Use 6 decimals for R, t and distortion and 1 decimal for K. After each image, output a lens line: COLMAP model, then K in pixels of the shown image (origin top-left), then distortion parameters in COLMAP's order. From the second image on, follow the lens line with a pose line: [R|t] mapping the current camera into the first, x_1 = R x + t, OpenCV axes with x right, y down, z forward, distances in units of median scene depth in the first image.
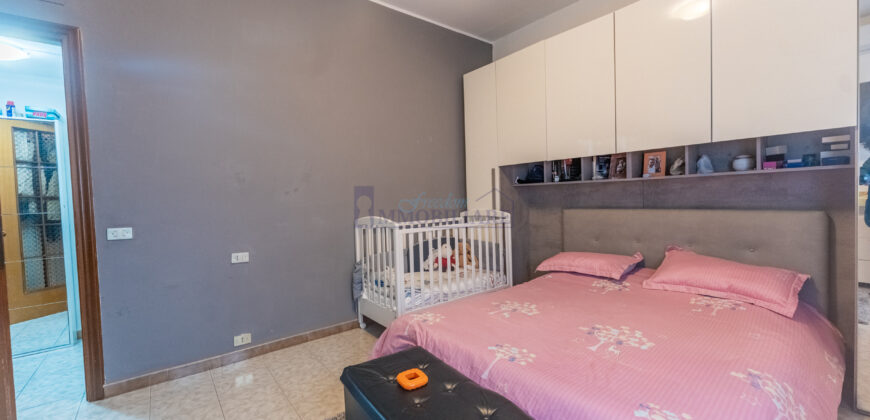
lens RADIAL K [[345.6, 0, 430.7], [0, 345.6, 206.5], [0, 0, 1]] dist [-0.000873, -0.000232]
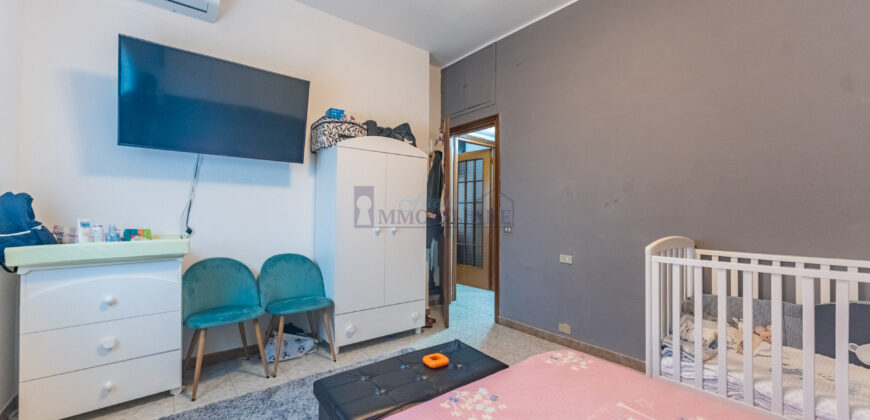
lens RADIAL K [[345.6, 0, 432.5], [0, 345.6, 210.6], [0, 0, 1]] dist [-0.000873, -0.000232]
pose [[-0.005368, 0.018584, -0.999813, 0.639173], [-0.031798, 0.999319, 0.018746, -0.025558], [0.999480, 0.031893, -0.004773, 0.549828]]
